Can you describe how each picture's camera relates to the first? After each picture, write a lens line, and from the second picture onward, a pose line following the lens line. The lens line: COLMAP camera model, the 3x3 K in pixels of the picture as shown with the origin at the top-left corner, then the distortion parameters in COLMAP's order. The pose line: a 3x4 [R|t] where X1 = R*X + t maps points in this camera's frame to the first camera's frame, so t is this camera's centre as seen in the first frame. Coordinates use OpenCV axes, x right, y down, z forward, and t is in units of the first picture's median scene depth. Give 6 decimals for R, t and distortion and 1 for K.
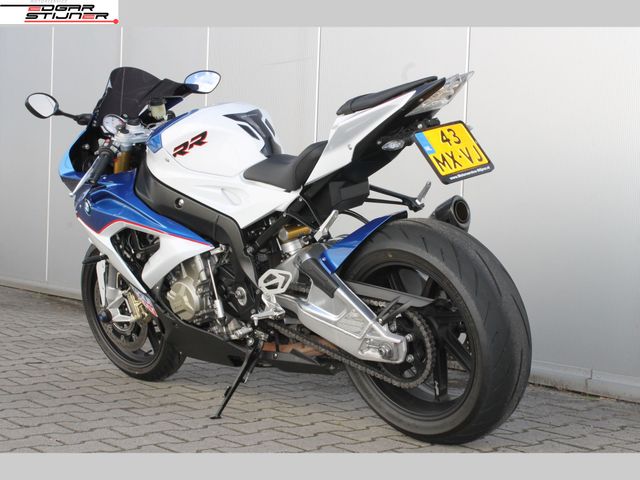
lens RADIAL K [[1061.9, 0, 320.0], [0, 1061.9, 240.0], [0, 0, 1]] dist [-0.001730, 0.019858]
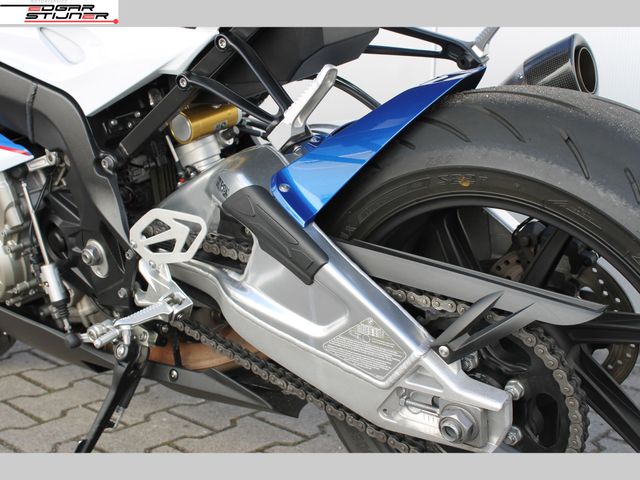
lens RADIAL K [[837.5, 0, 320.0], [0, 837.5, 240.0], [0, 0, 1]] dist [-0.047573, 0.037841]
pose [[0.989853, -0.035379, 0.137624, -0.026483], [0.014239, 0.988332, 0.151651, -0.010874], [-0.141383, -0.148152, 0.978806, 0.630335]]
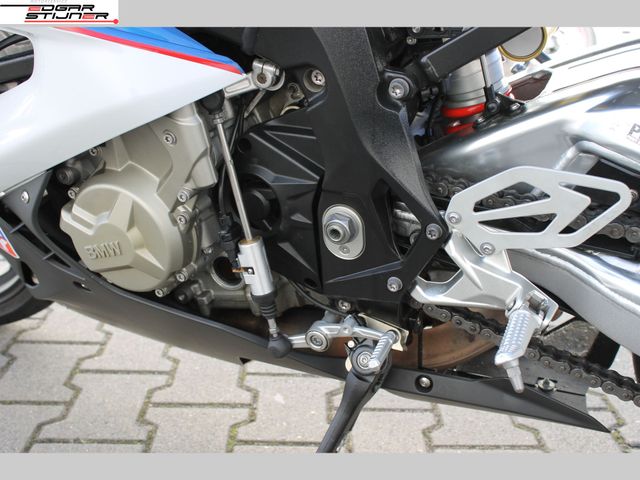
lens RADIAL K [[751.9, 0, 320.0], [0, 751.9, 240.0], [0, 0, 1]] dist [-0.093263, 0.157699]
pose [[0.932645, -0.097871, 0.347267, -0.160001], [-0.008459, 0.956308, 0.292238, -0.010267], [-0.360696, -0.275492, 0.891068, 0.815282]]
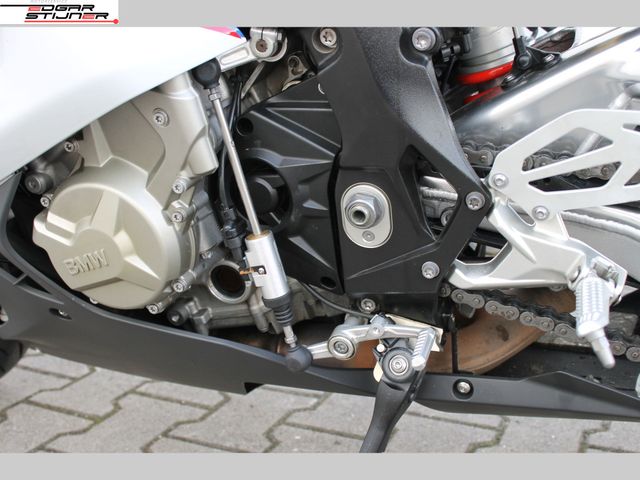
lens RADIAL K [[751.9, 0, 320.0], [0, 751.9, 240.0], [0, 0, 1]] dist [-0.093263, 0.157699]
pose [[0.902099, -0.141087, 0.407813, -0.166936], [0.051168, 0.973348, 0.223553, 0.015032], [-0.428484, -0.180801, 0.885275, 0.844426]]
